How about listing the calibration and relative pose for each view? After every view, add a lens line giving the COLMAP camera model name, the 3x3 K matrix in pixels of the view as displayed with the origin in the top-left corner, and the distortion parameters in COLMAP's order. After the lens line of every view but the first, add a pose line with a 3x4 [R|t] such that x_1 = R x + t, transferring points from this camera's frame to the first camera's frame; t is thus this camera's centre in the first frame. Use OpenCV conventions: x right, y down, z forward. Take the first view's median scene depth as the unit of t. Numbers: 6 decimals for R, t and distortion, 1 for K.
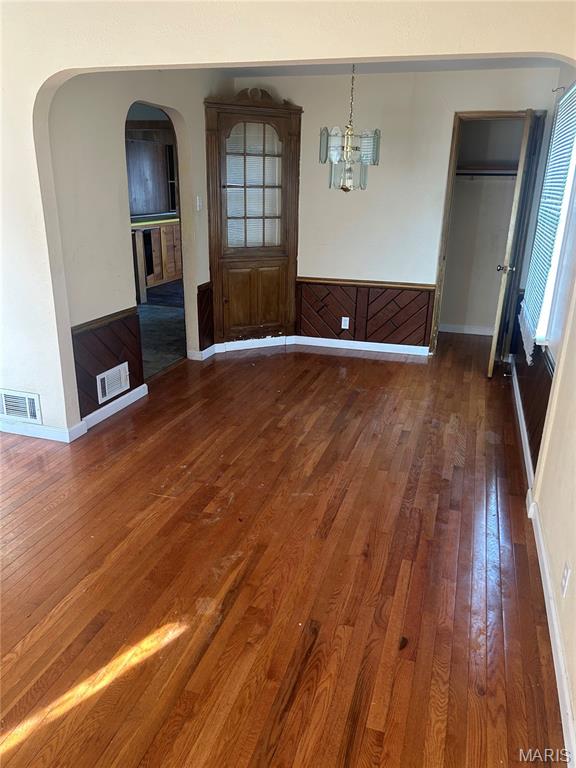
lens RADIAL K [[577.1, 0, 288.0], [0, 577.1, 384.0], [0, 0, 1]] dist [0.059078, -0.060551]
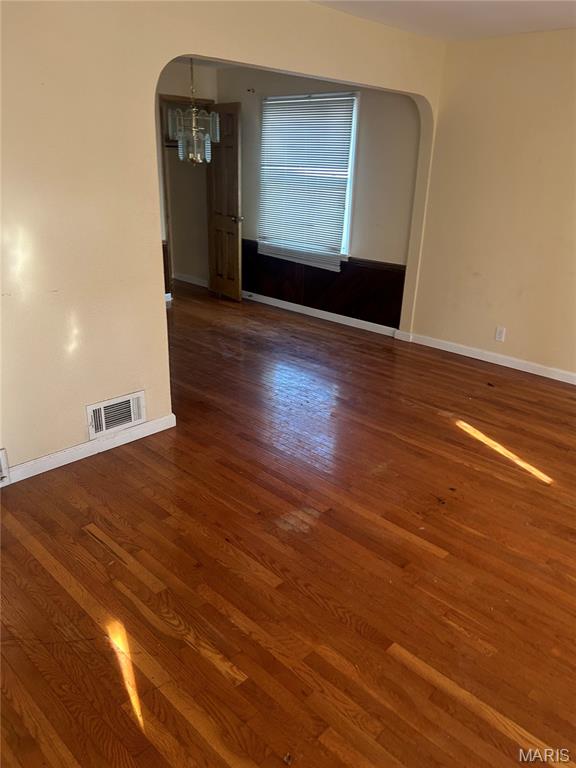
lens RADIAL K [[573.9, 0, 290.6], [0, 573.9, 392.4], [0, 0, 1]] dist [0.046625, -0.067584]
pose [[0.444095, -0.341159, 0.828487, -1.310532], [0.279637, 0.931258, 0.233584, -0.155119], [-0.851224, 0.127942, 0.508967, 0.388594]]
